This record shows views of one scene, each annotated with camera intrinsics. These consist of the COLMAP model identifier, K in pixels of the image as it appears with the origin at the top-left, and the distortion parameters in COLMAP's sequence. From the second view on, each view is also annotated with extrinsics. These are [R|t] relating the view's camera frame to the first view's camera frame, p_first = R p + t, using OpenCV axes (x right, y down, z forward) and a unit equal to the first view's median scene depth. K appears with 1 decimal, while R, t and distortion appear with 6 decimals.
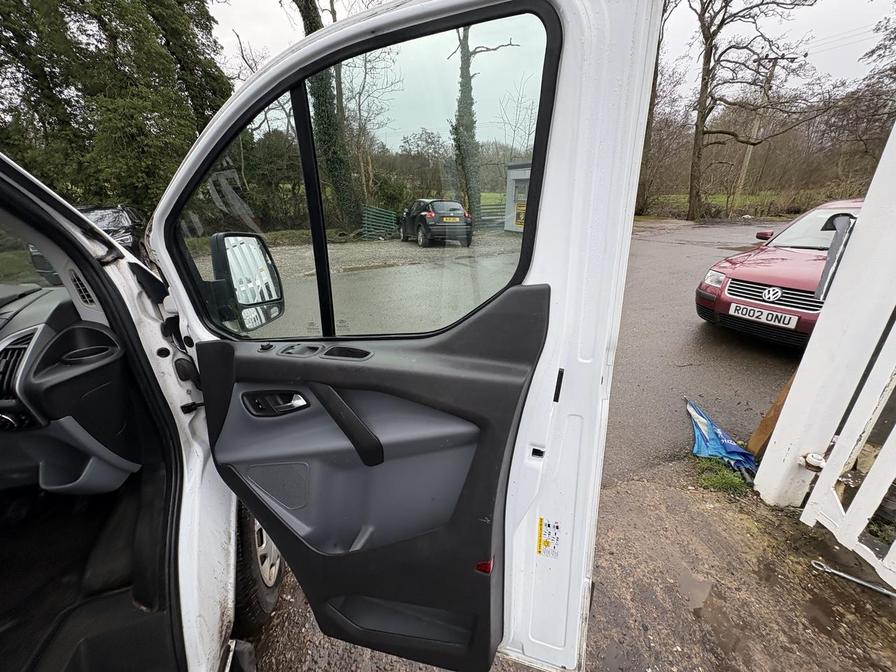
lens RADIAL K [[361.0, 0, 442.5], [0, 361.0, 344.0], [0, 0, 1]] dist [-0.001731, 0.000408]
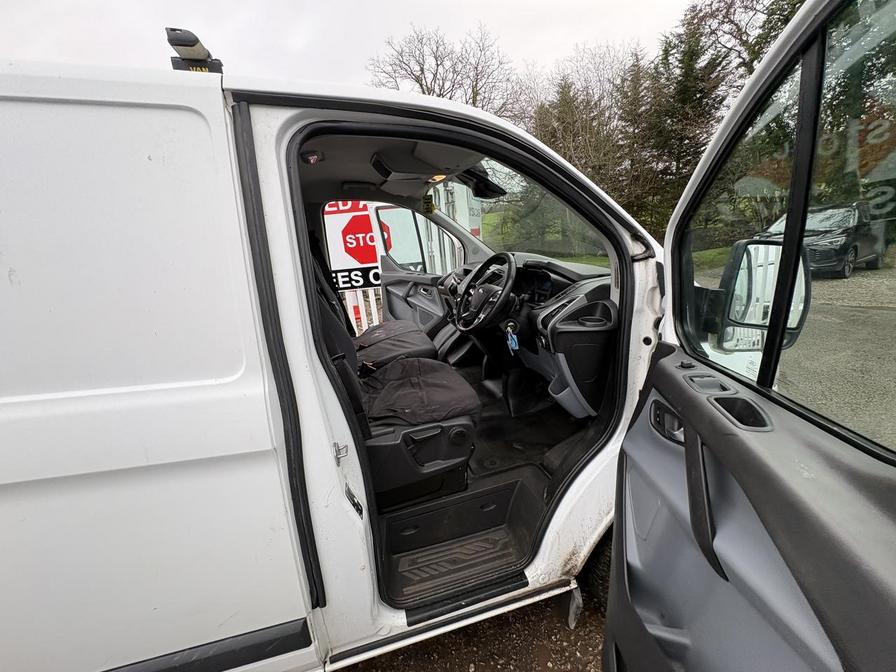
lens RADIAL K [[361.0, 0, 446.9], [0, 361.0, 344.7], [0, 0, 1]] dist [-0.001731, 0.000408]
pose [[-0.004527, 0.314187, -0.949350, 0.353837], [-0.311237, 0.901764, 0.299923, -0.121073], [0.950322, 0.296831, 0.093704, 0.315832]]
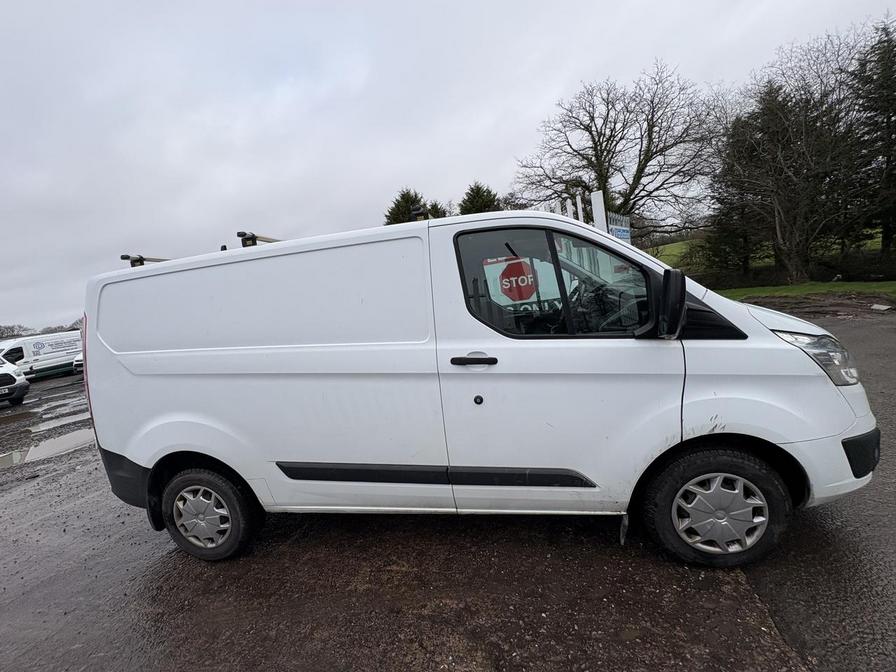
lens RADIAL K [[361.0, 0, 448.2], [0, 361.0, 335.1], [0, 0, 1]] dist [-0.001731, 0.000408]
pose [[-0.432698, 0.183435, -0.882680, 1.307006], [-0.202083, 0.934433, 0.293253, -0.302485], [0.878598, 0.305265, -0.367258, 0.784435]]
